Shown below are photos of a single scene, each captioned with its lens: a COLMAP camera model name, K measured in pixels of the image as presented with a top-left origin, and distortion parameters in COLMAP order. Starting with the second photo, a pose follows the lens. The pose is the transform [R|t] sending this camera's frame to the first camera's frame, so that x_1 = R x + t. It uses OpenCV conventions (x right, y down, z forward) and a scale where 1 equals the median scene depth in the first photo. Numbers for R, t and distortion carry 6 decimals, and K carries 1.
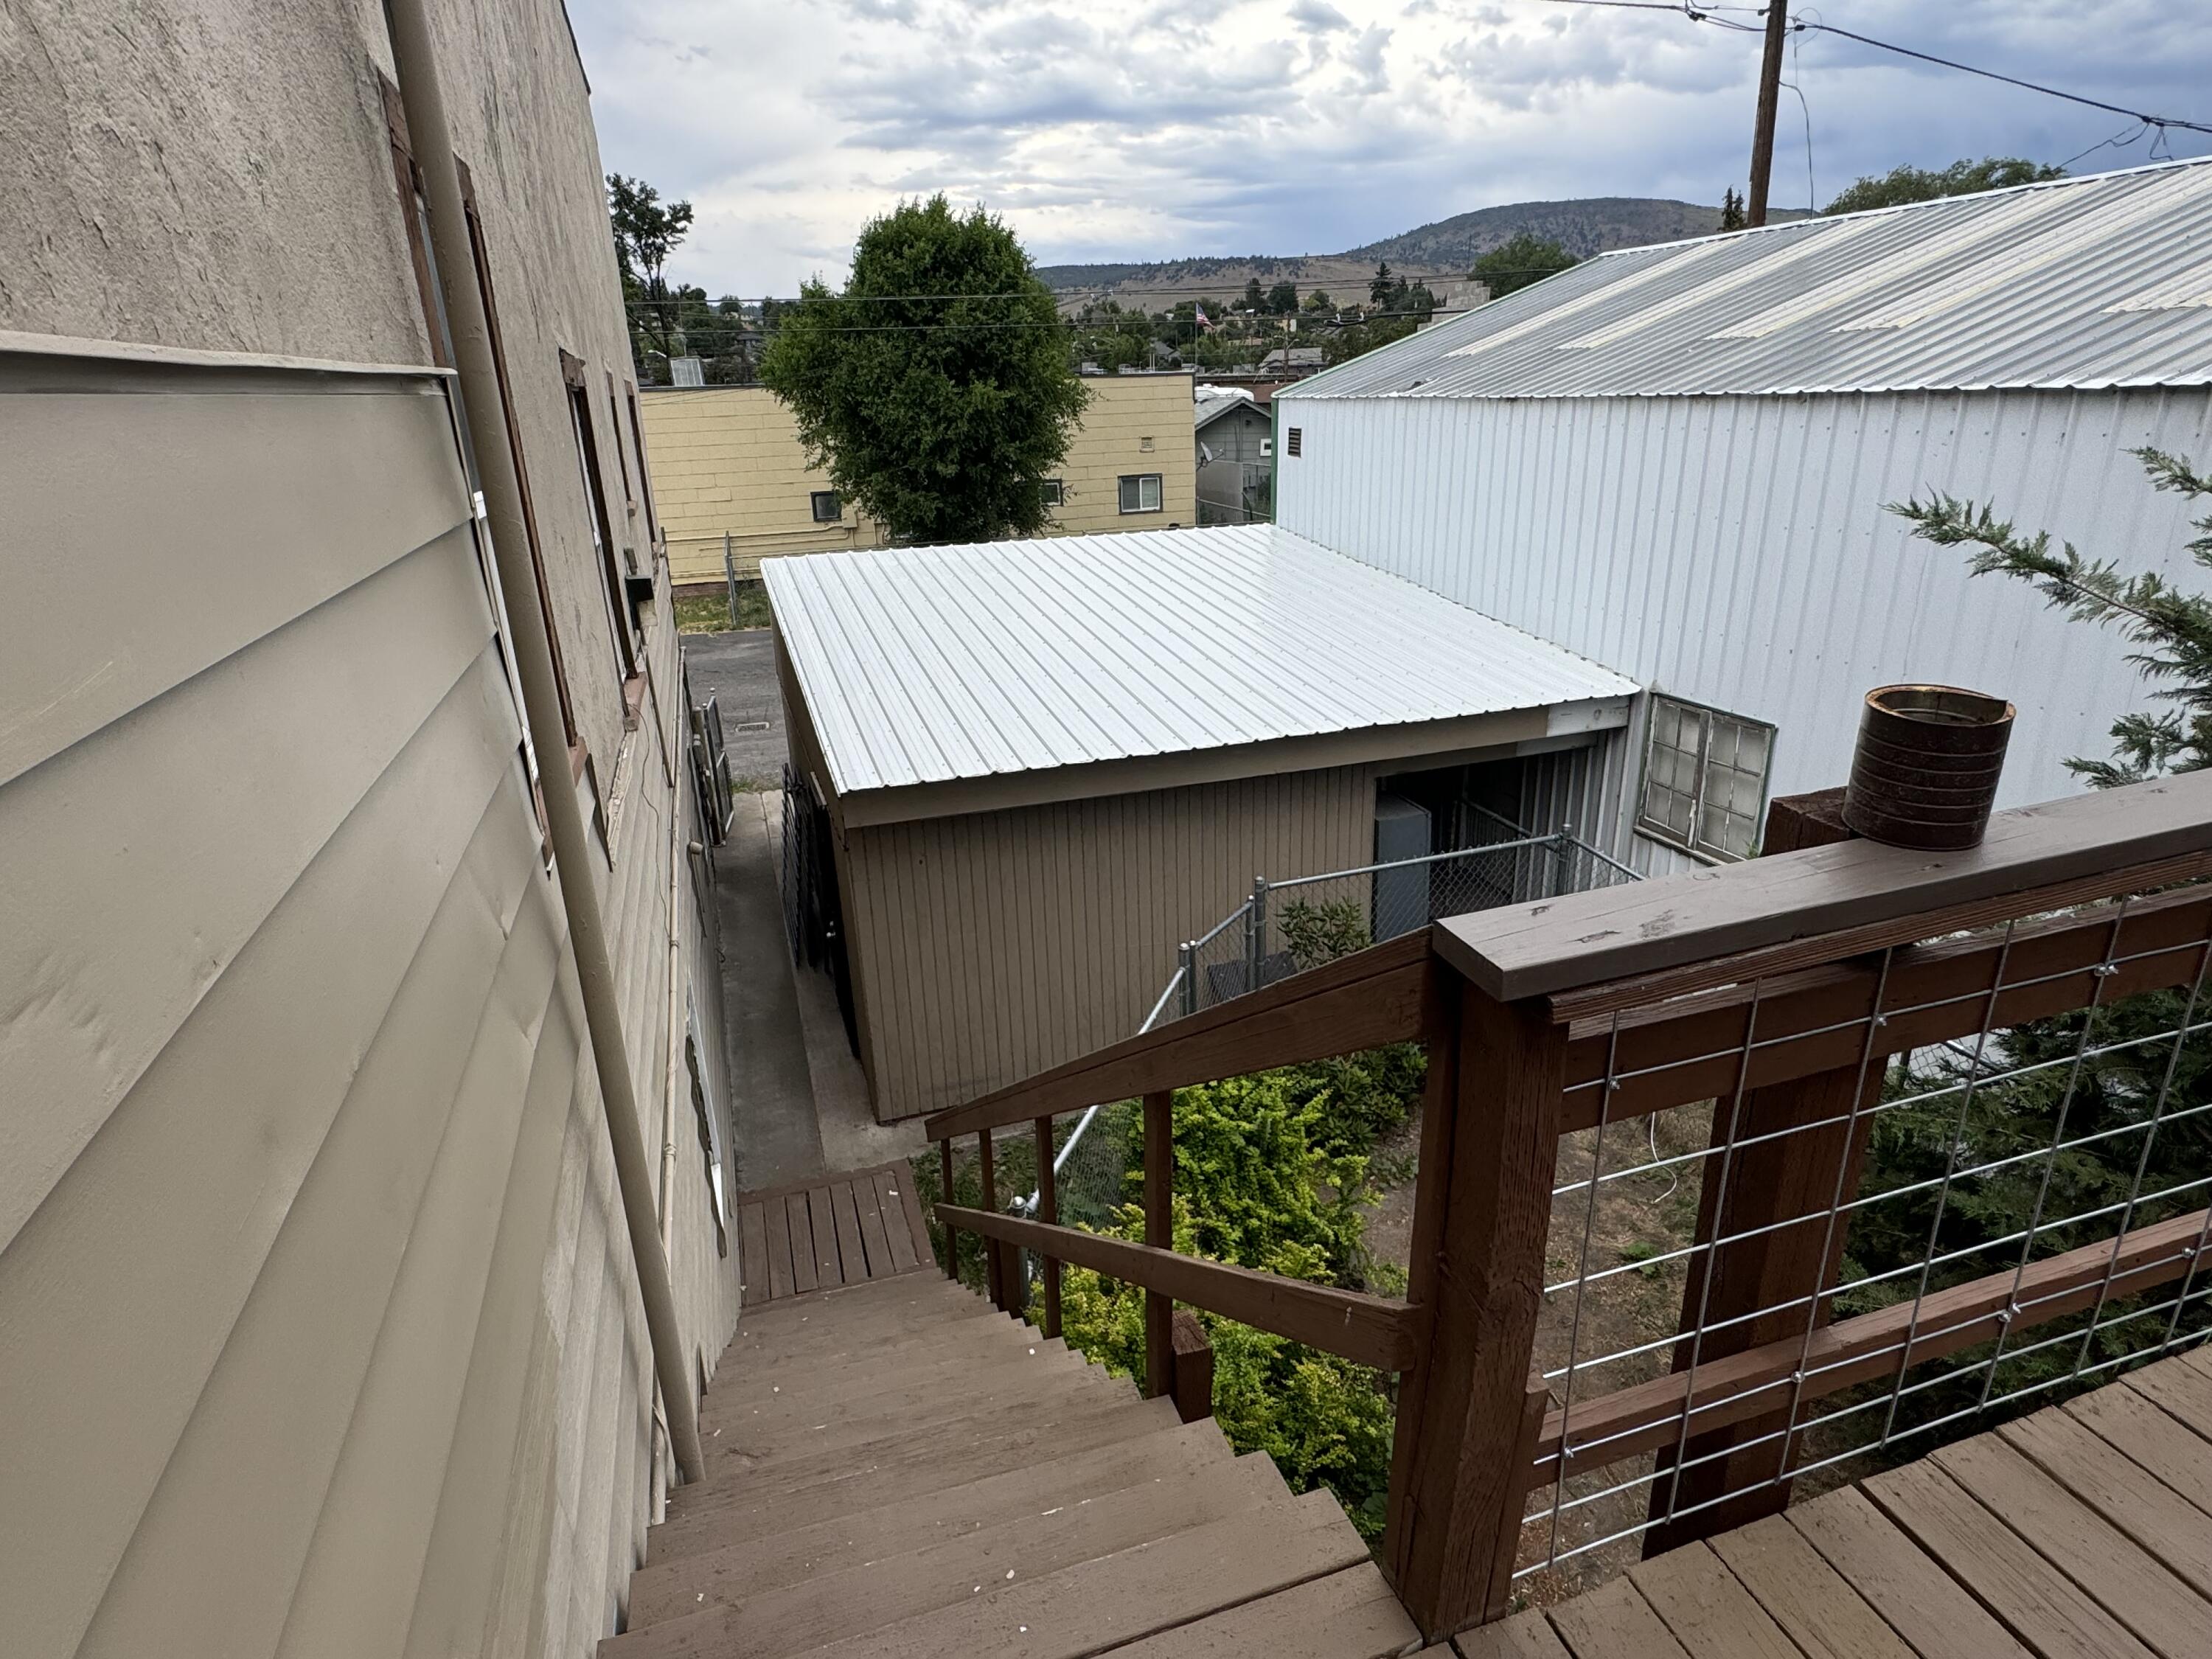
lens RADIAL K [[1218.8, 0, 1106.0], [0, 1218.8, 829.5], [0, 0, 1]] dist [0.009023, 0.000402]
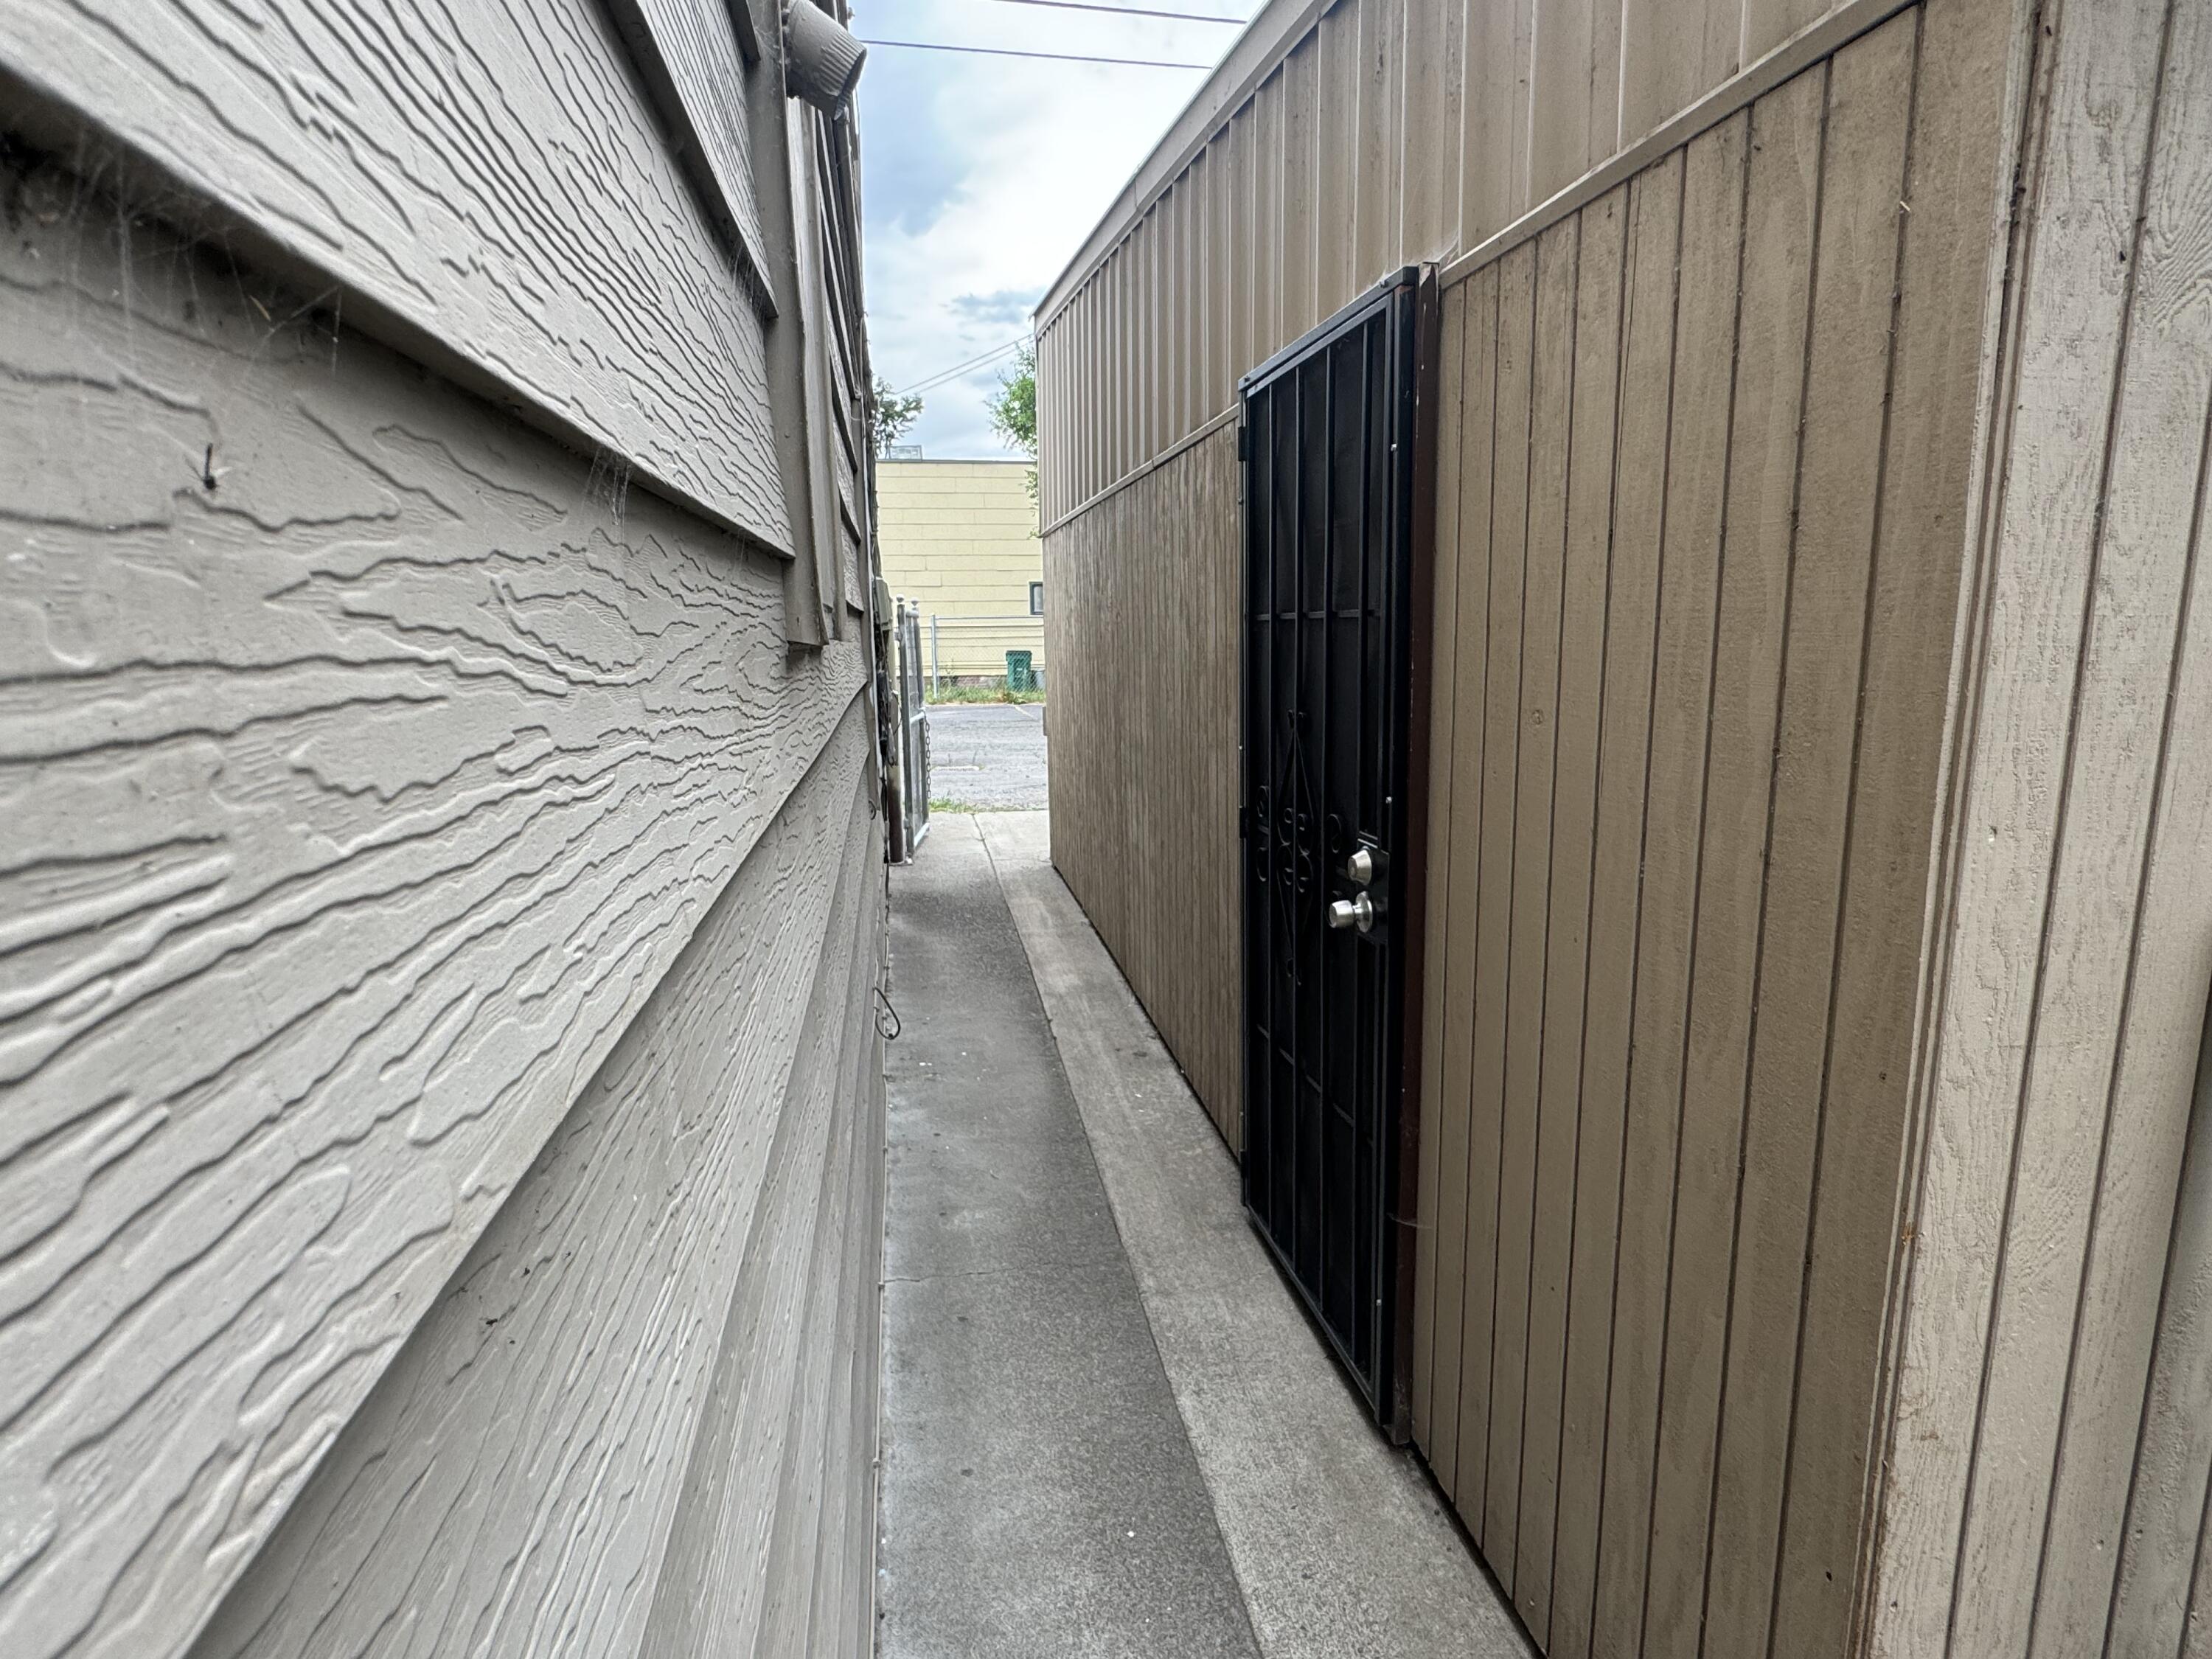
lens RADIAL K [[1161.2, 0, 1106.0], [0, 1161.2, 829.5], [0, 0, 1]] dist [-0.000512, -0.000061]
pose [[0.990180, 0.048283, -0.131194, -0.157491], [-0.069456, 0.984353, -0.161944, 0.070967], [0.121322, 0.169466, 0.978040, 0.496996]]
